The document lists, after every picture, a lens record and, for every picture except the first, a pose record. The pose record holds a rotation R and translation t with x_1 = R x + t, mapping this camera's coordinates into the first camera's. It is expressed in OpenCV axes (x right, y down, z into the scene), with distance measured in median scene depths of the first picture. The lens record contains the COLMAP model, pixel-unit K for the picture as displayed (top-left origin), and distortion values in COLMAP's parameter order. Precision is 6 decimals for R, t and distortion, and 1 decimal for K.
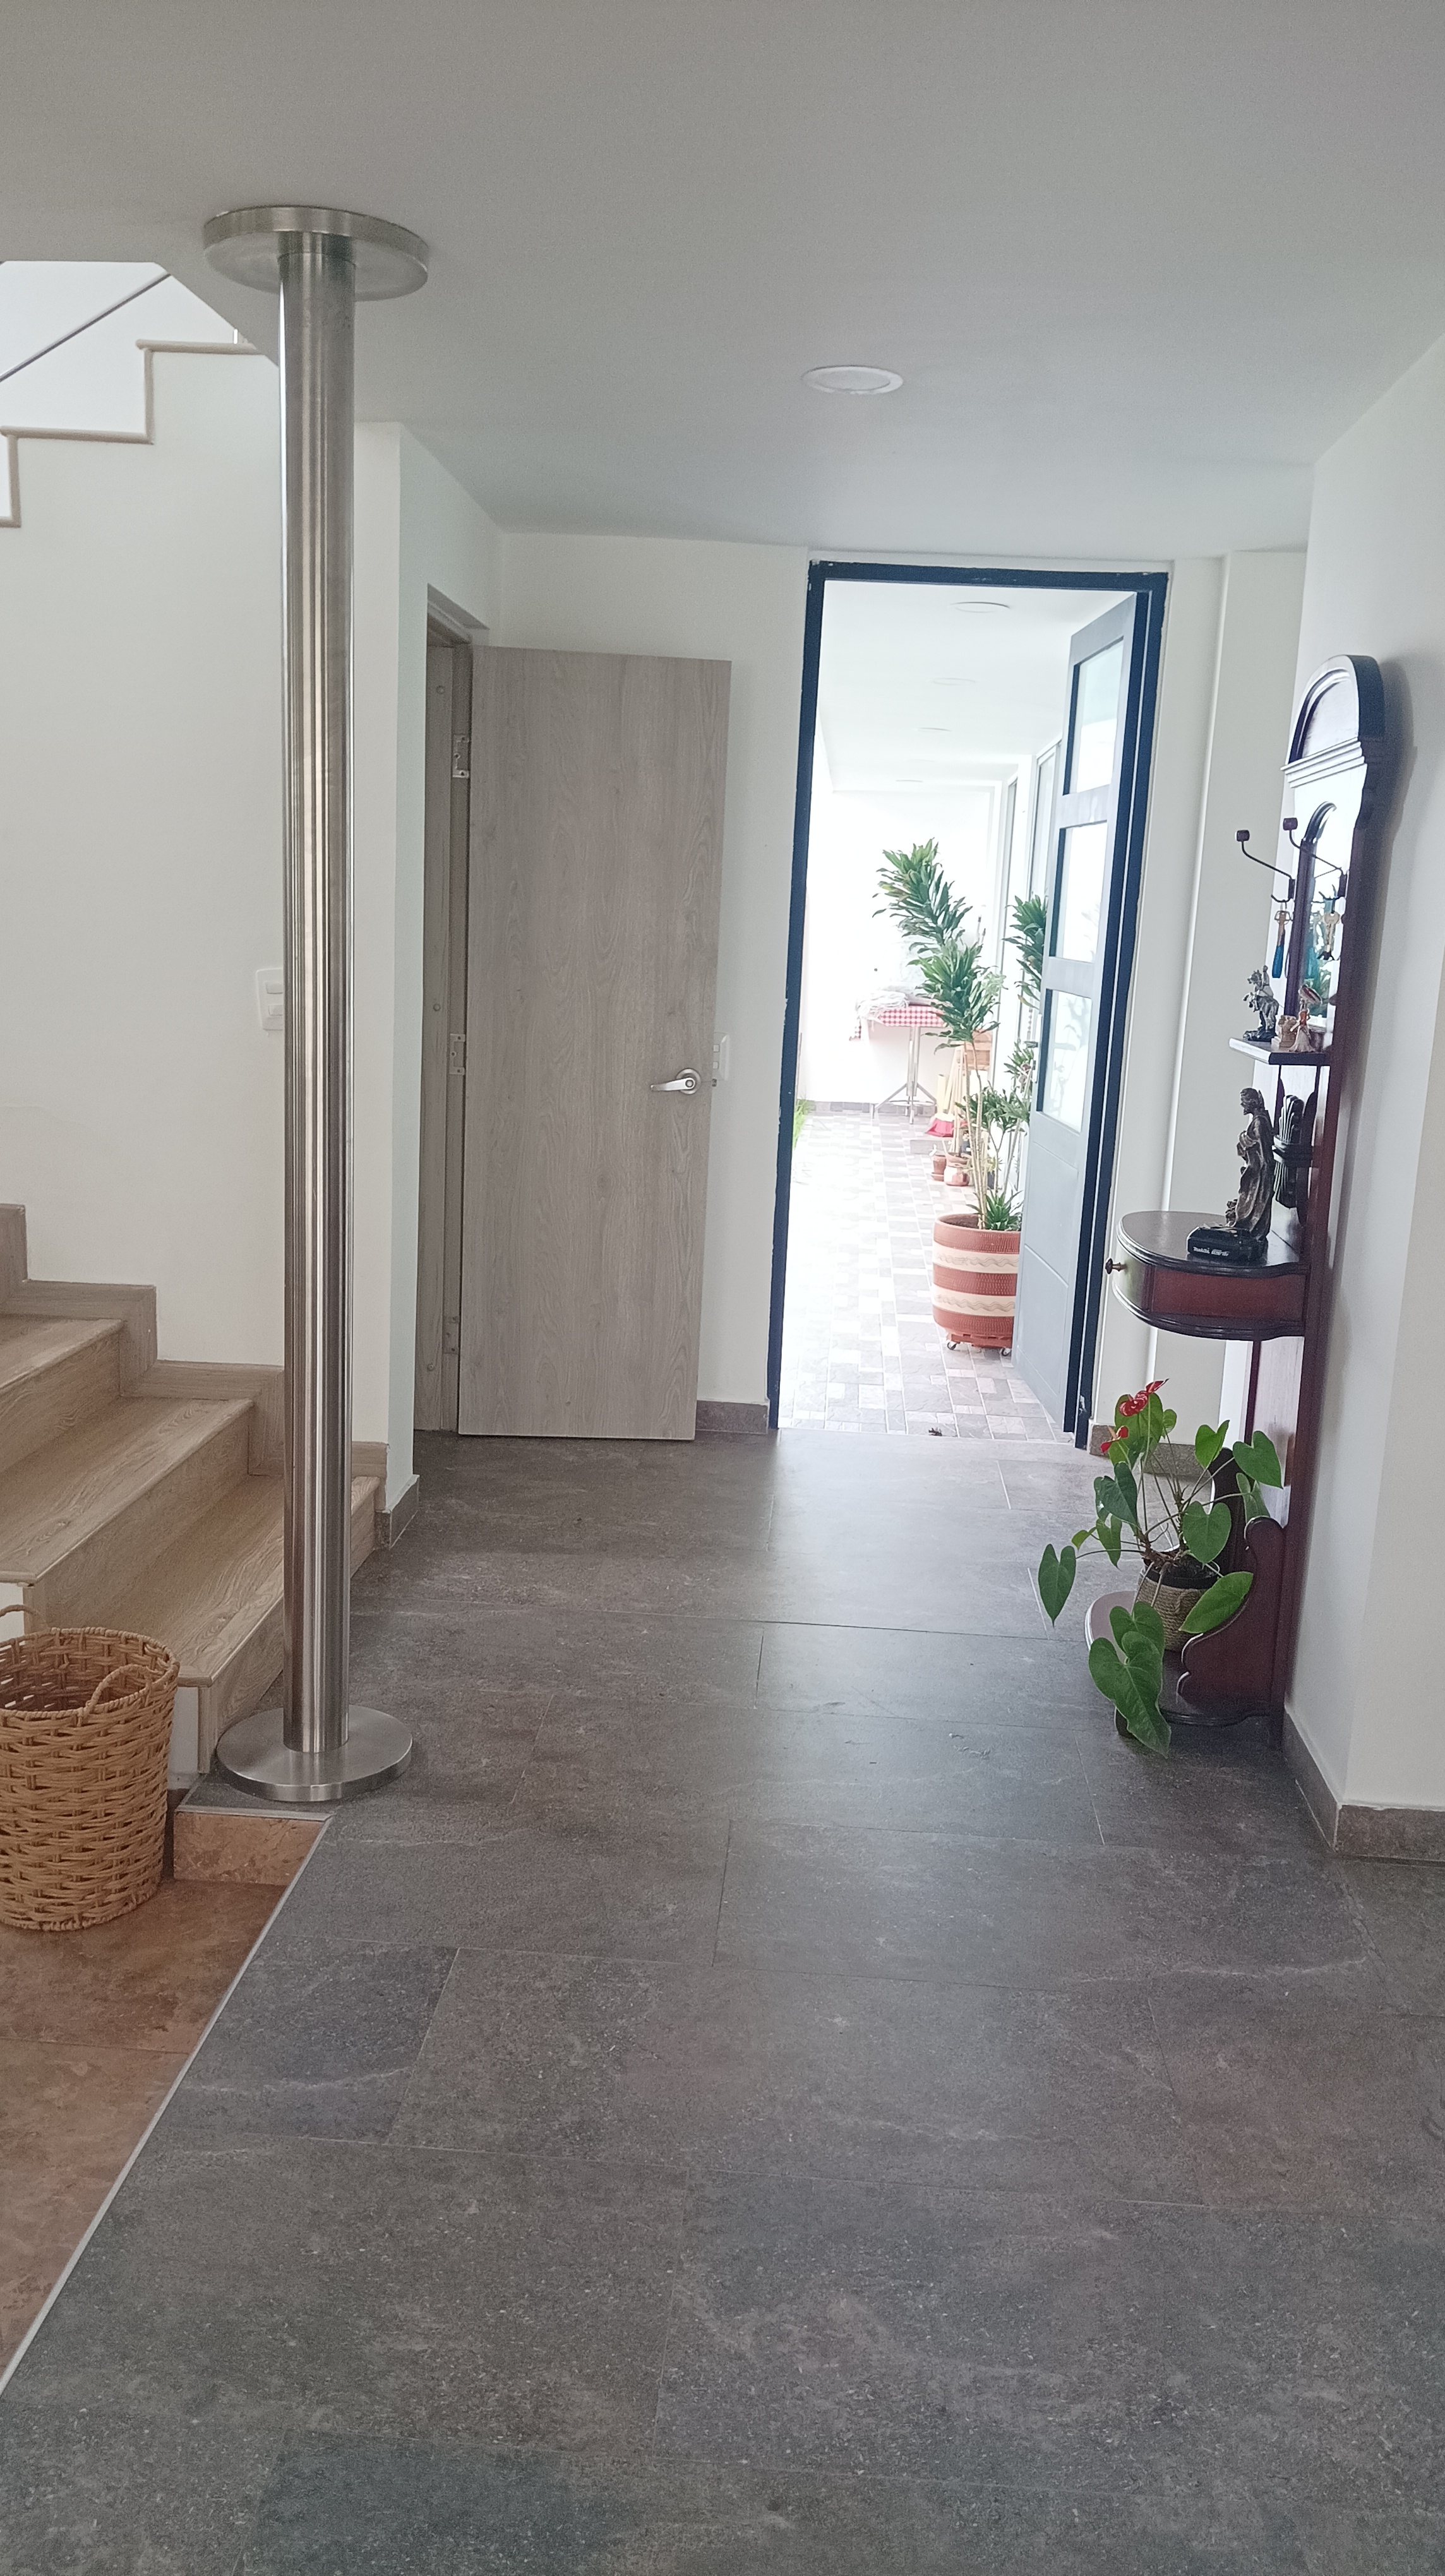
lens RADIAL K [[1923.2, 0, 722.5], [0, 1923.2, 1288.0], [0, 0, 1]] dist [0.057024, -0.003813]
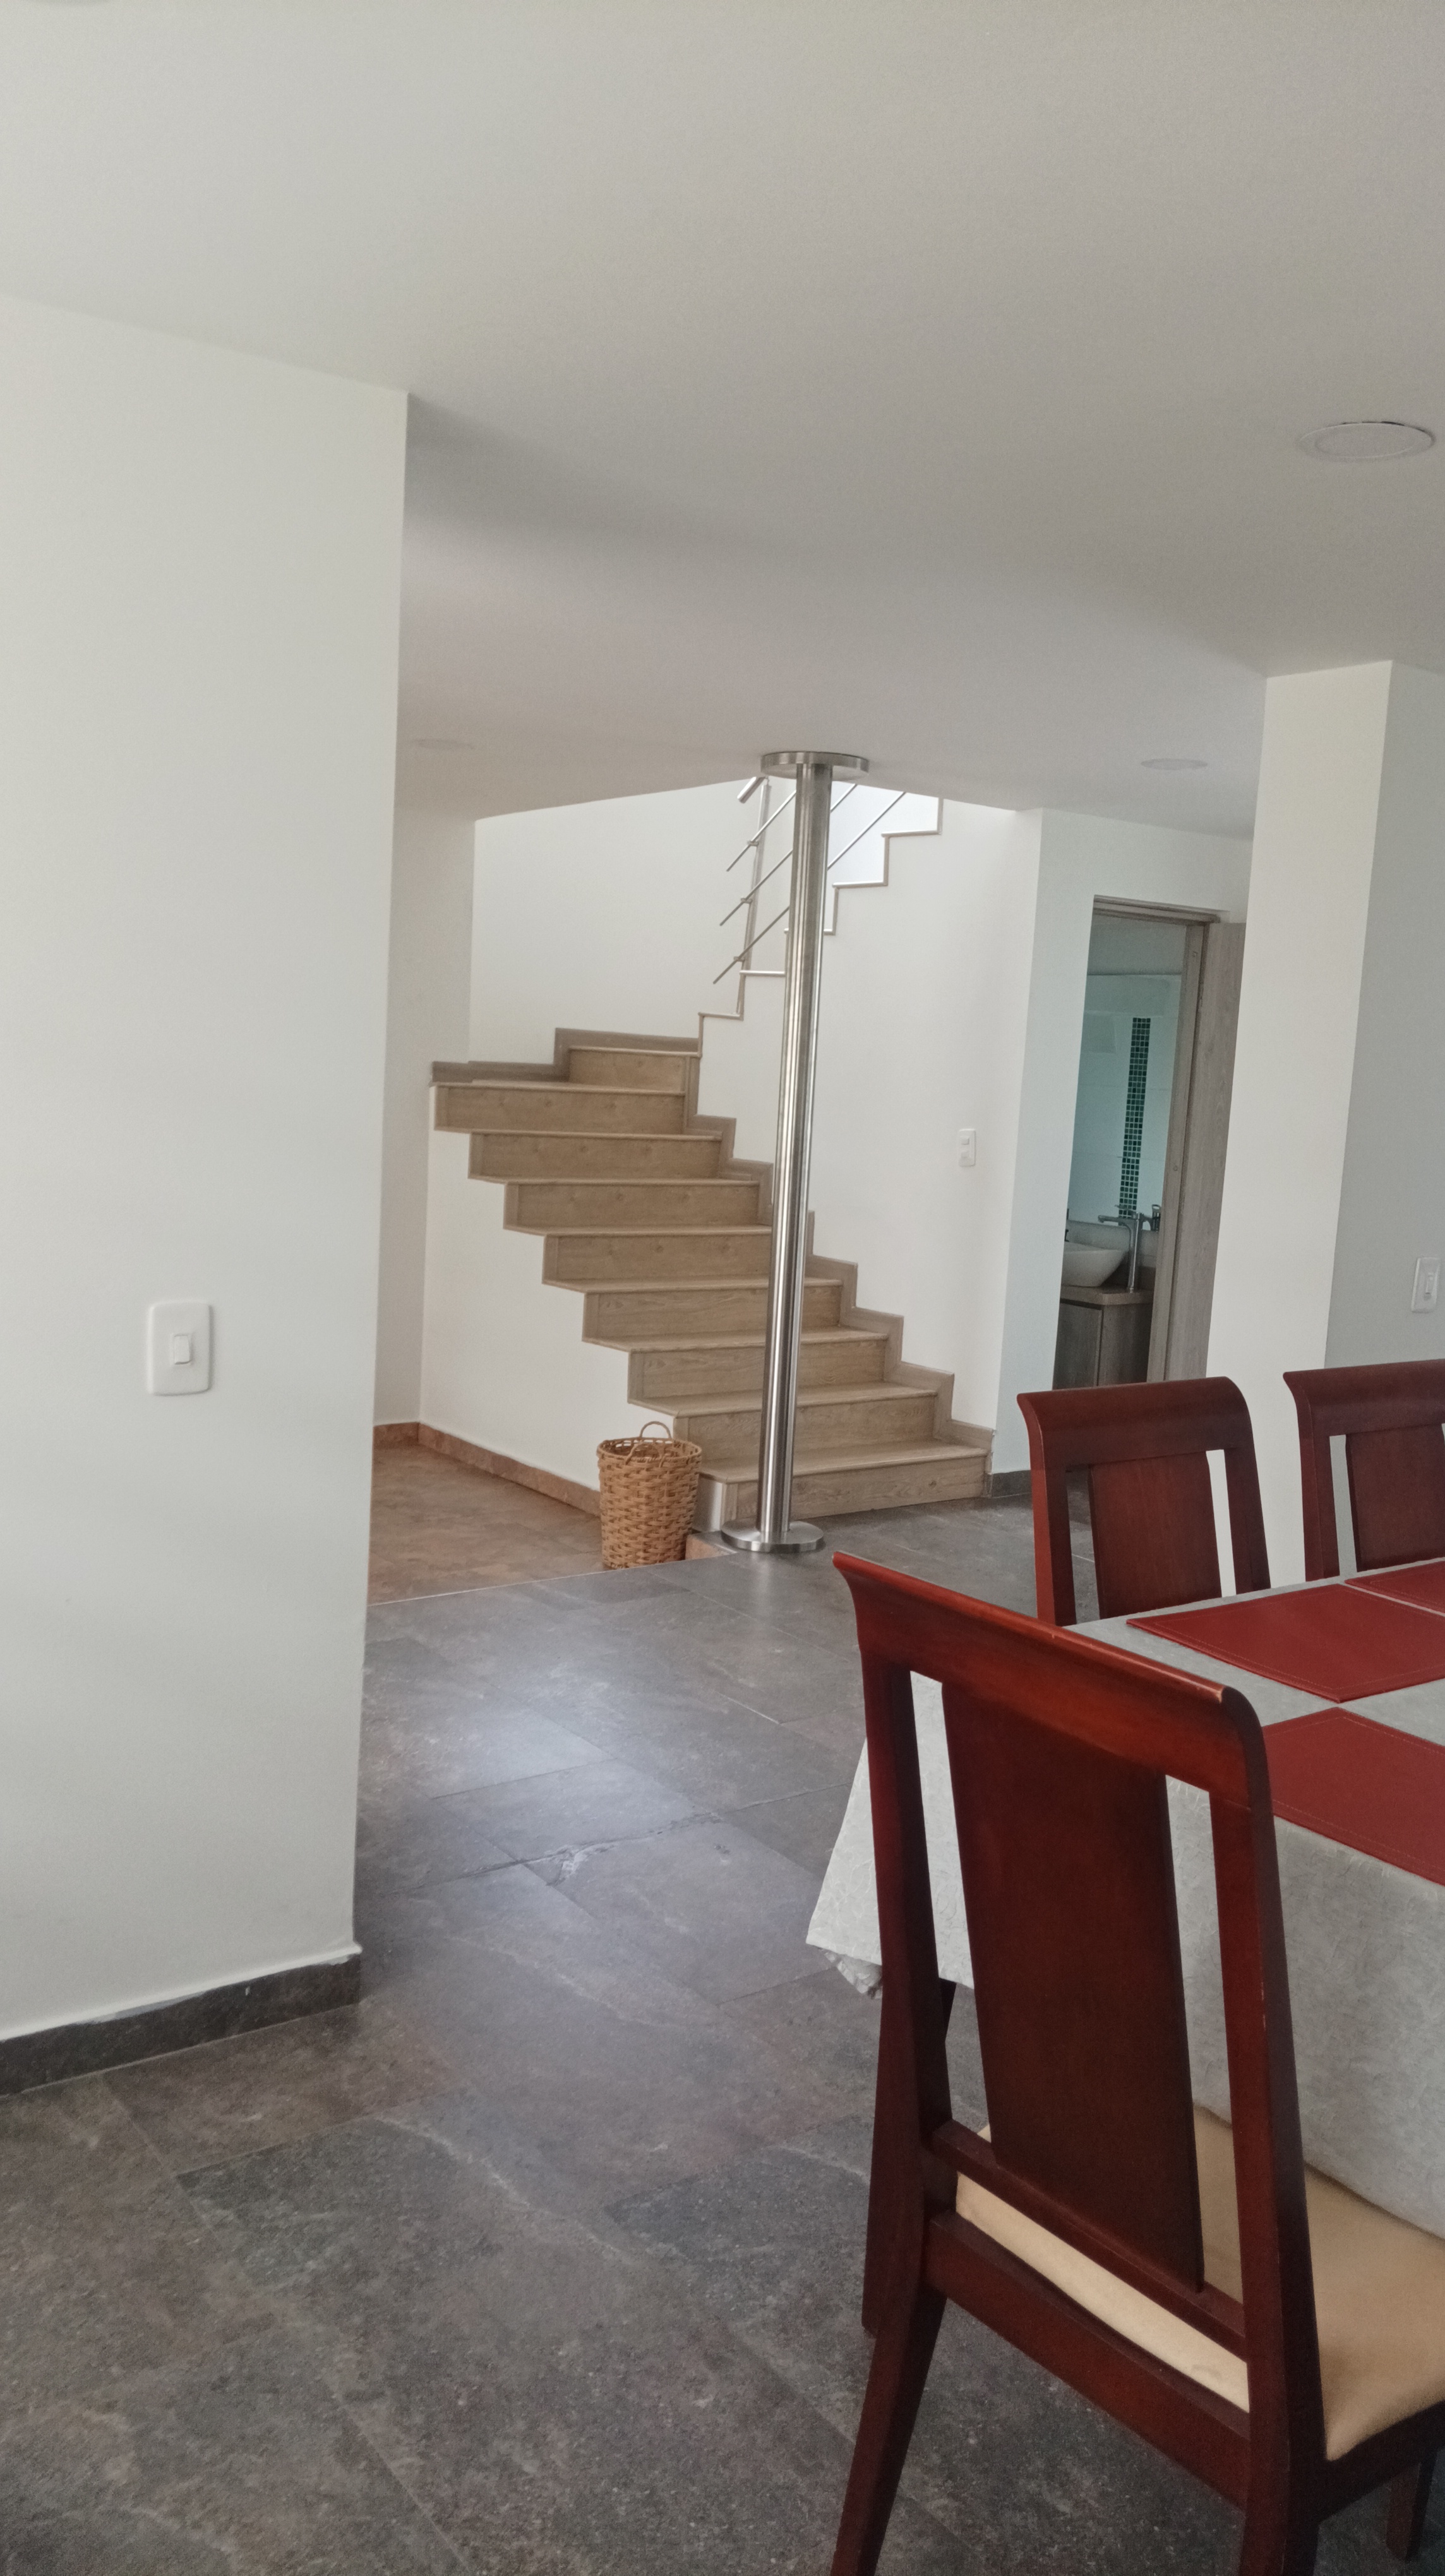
lens RADIAL K [[1923.2, 0, 722.5], [0, 1923.2, 1288.0], [0, 0, 1]] dist [0.057024, -0.003813]
pose [[0.636056, 0.085856, -0.766851, 1.019721], [-0.177196, 0.983485, -0.036864, 0.075591], [0.751022, 0.159331, 0.640765, -0.217456]]
